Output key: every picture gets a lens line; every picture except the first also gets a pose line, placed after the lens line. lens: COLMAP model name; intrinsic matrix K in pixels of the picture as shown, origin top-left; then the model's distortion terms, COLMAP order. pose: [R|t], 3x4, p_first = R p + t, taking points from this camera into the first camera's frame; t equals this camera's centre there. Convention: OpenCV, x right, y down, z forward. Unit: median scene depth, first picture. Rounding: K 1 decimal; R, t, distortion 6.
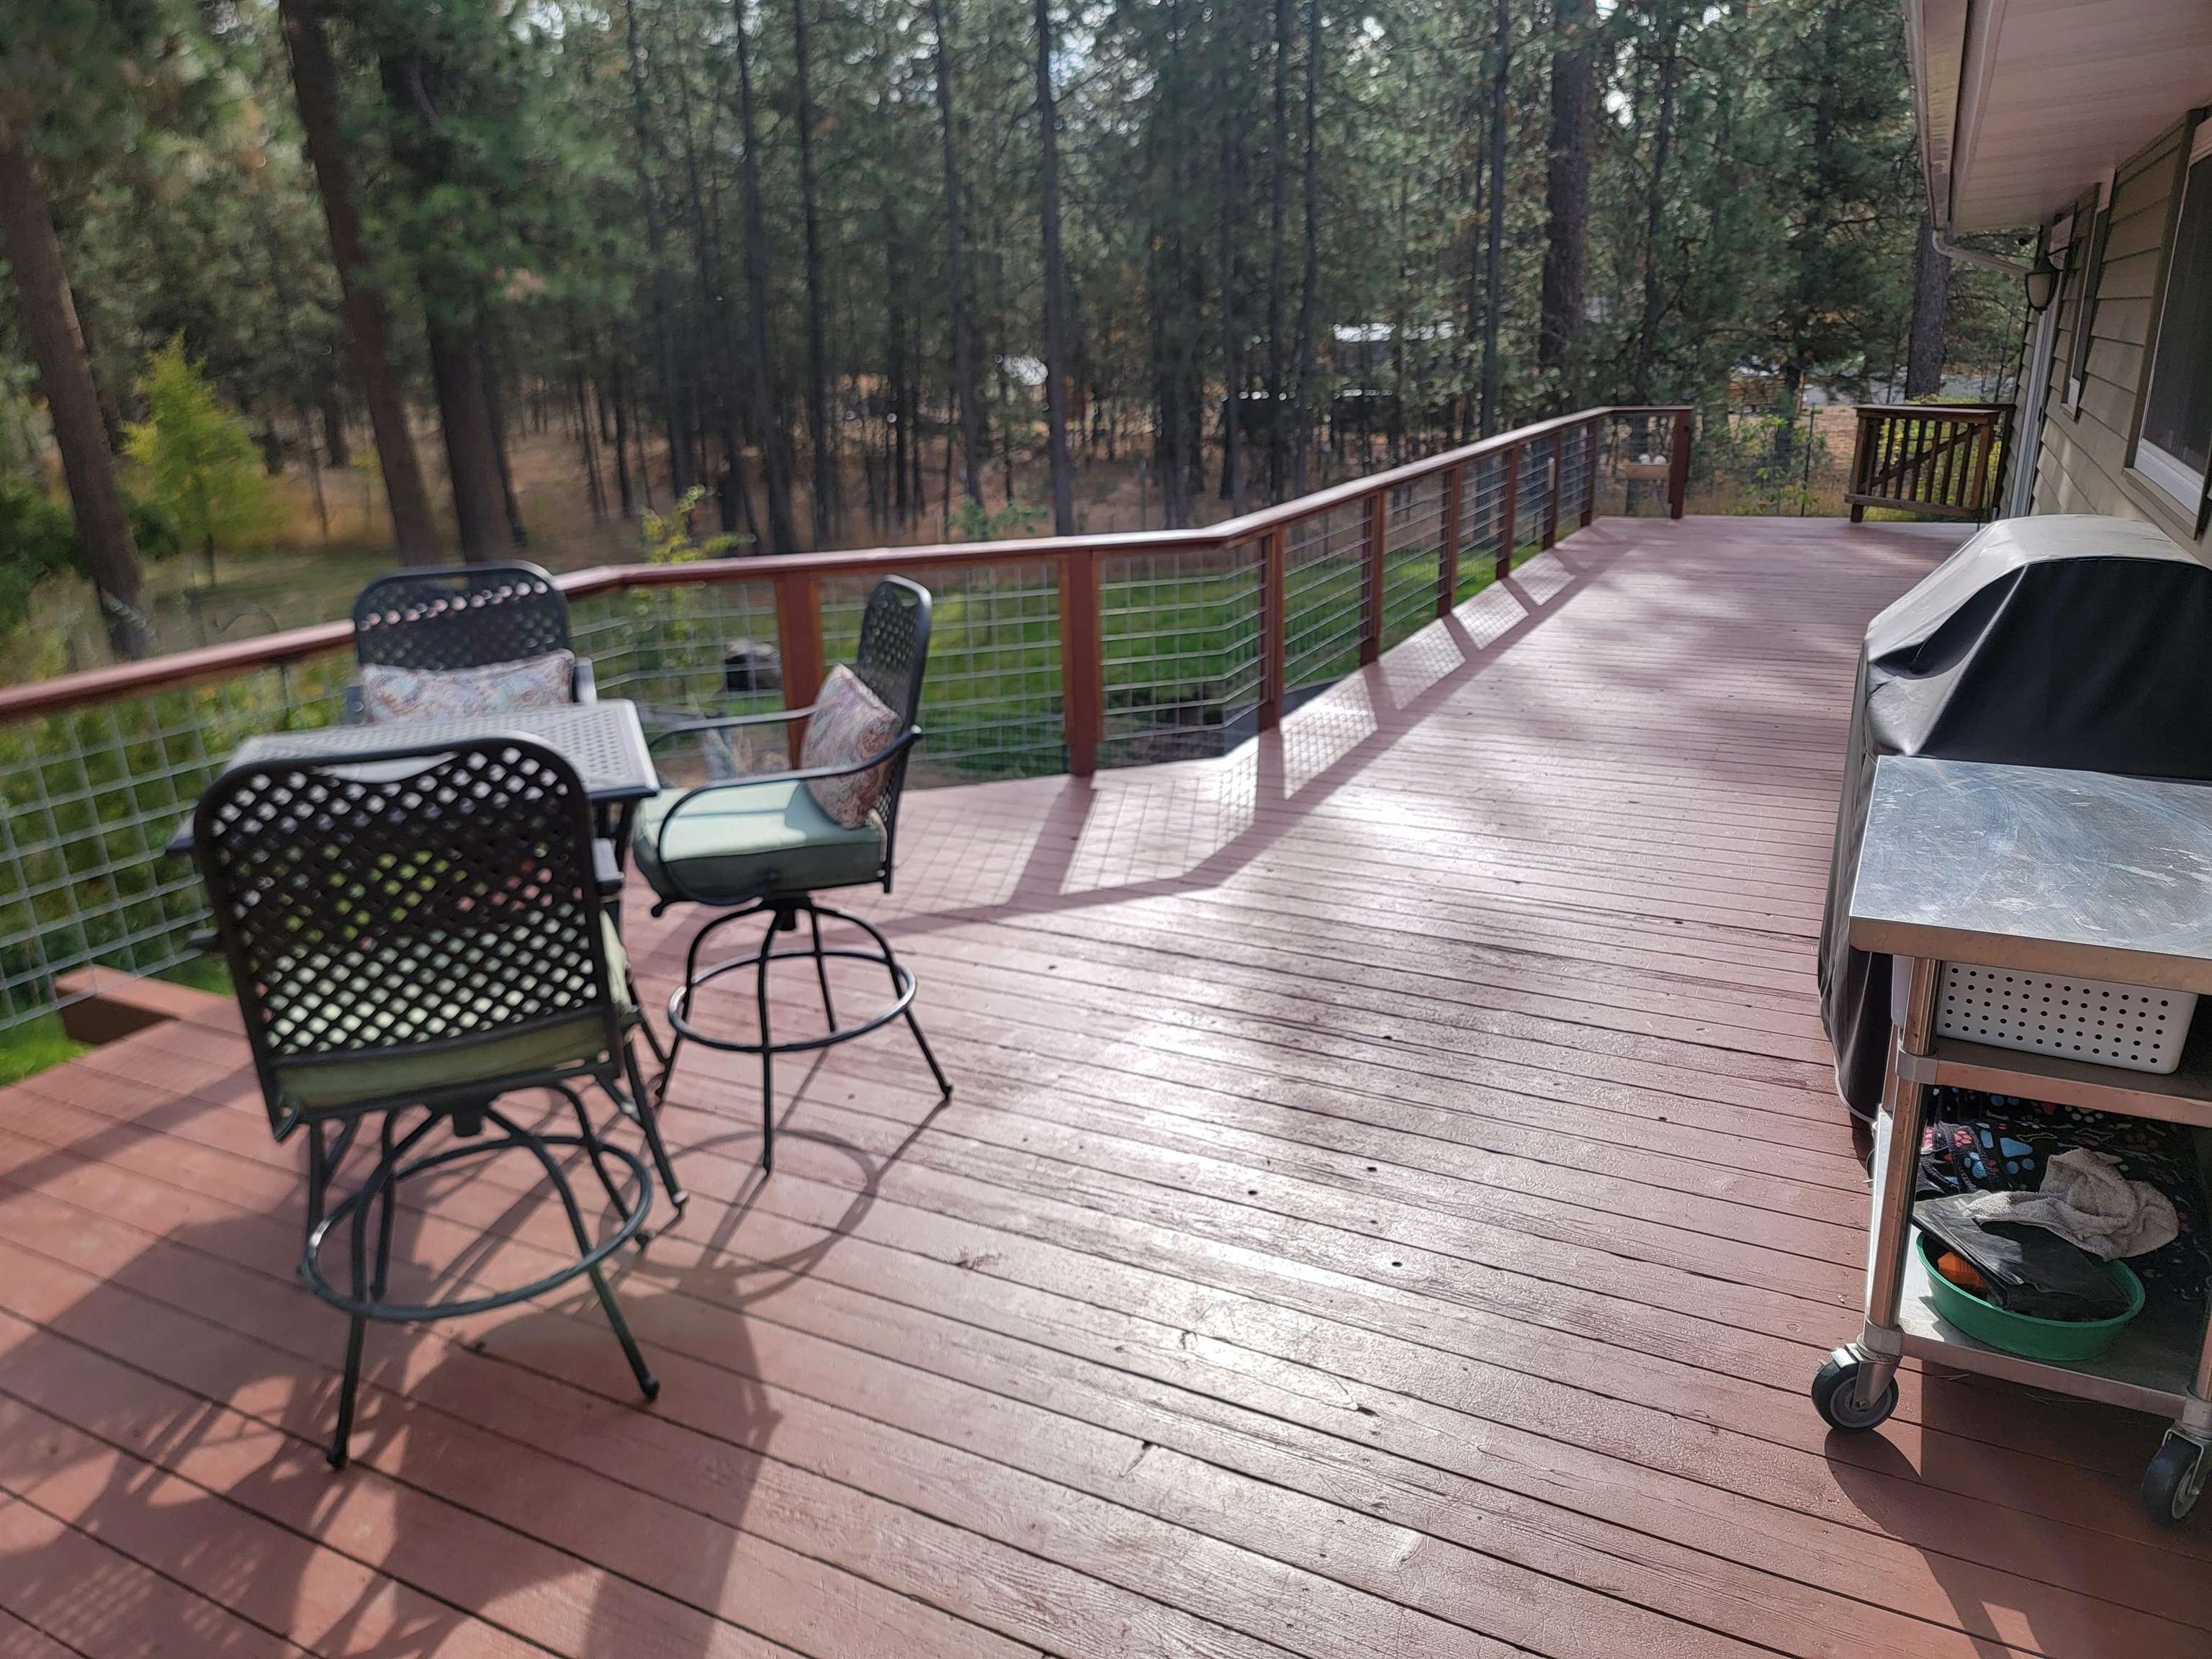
lens RADIAL K [[1554.5, 0, 1095.3], [0, 1554.5, 845.7], [0, 0, 1]] dist [-0.001433, 0.000696]
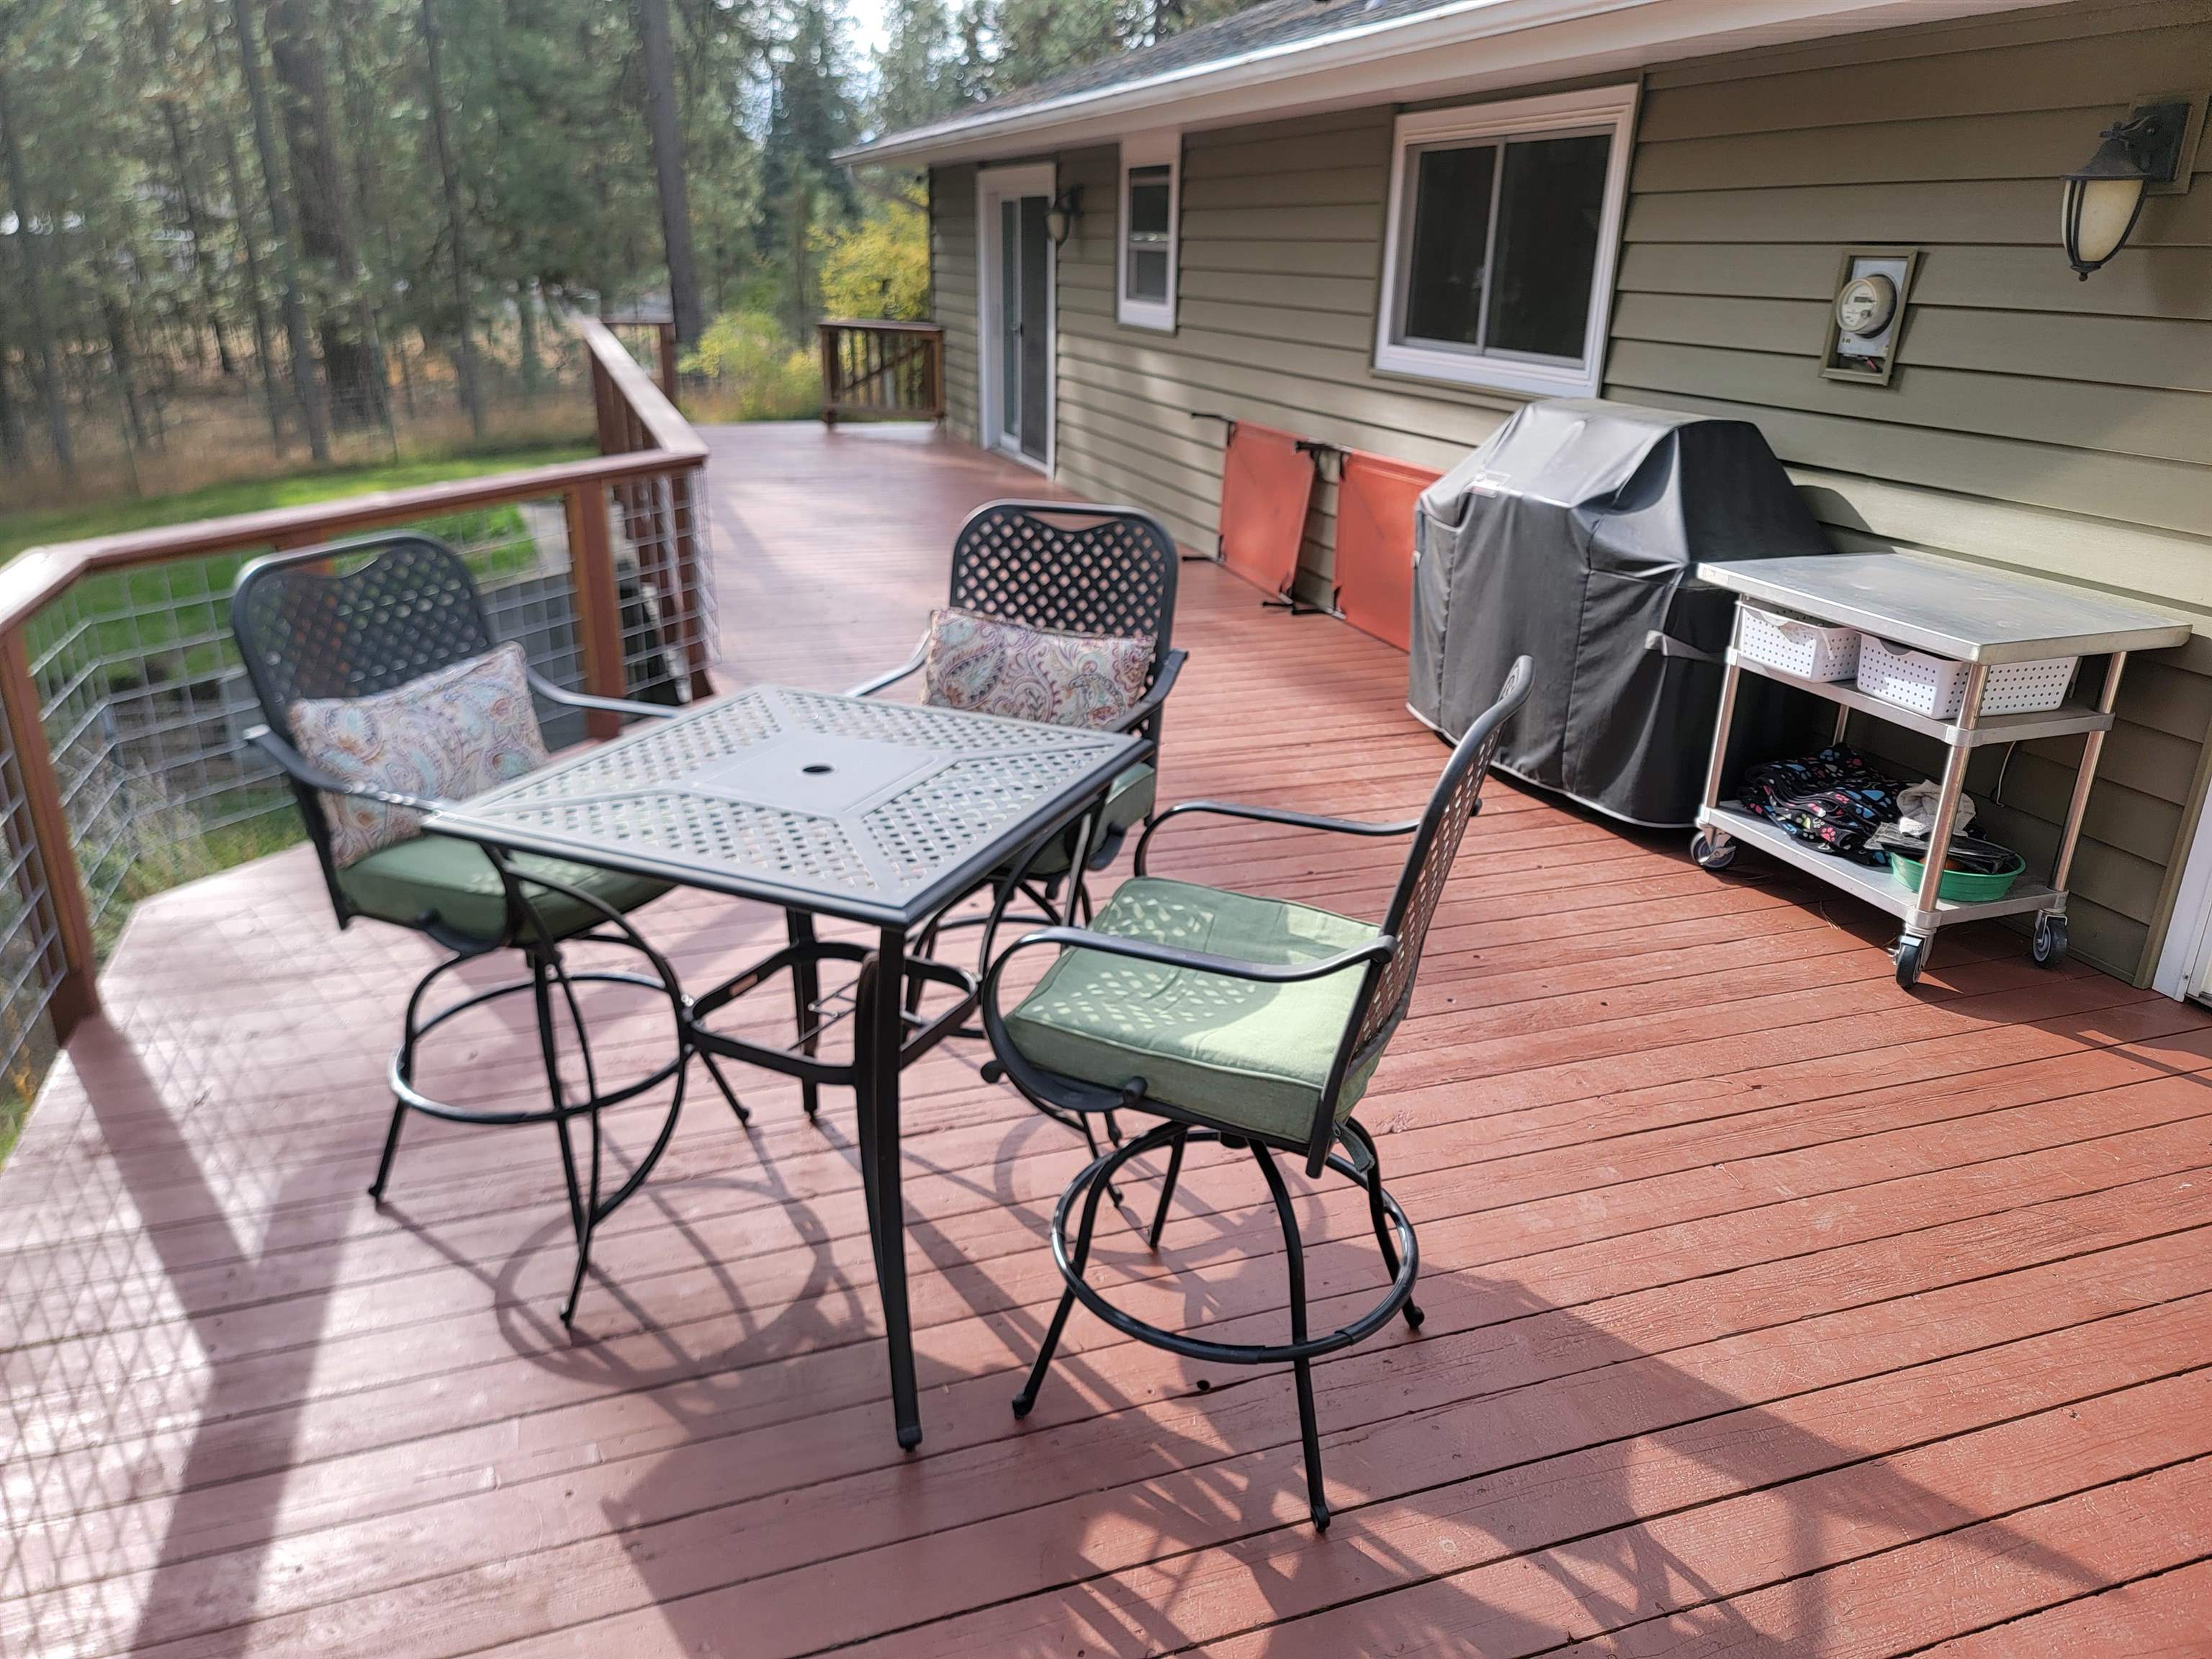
lens RADIAL K [[1554.5, 0, 1085.4], [0, 1554.5, 820.1], [0, 0, 1]] dist [-0.001433, 0.000696]
pose [[0.701796, -0.213706, 0.679567, -1.085244], [0.190462, 0.975504, 0.110078, -0.110435], [-0.686445, 0.052180, 0.725308, 0.431781]]
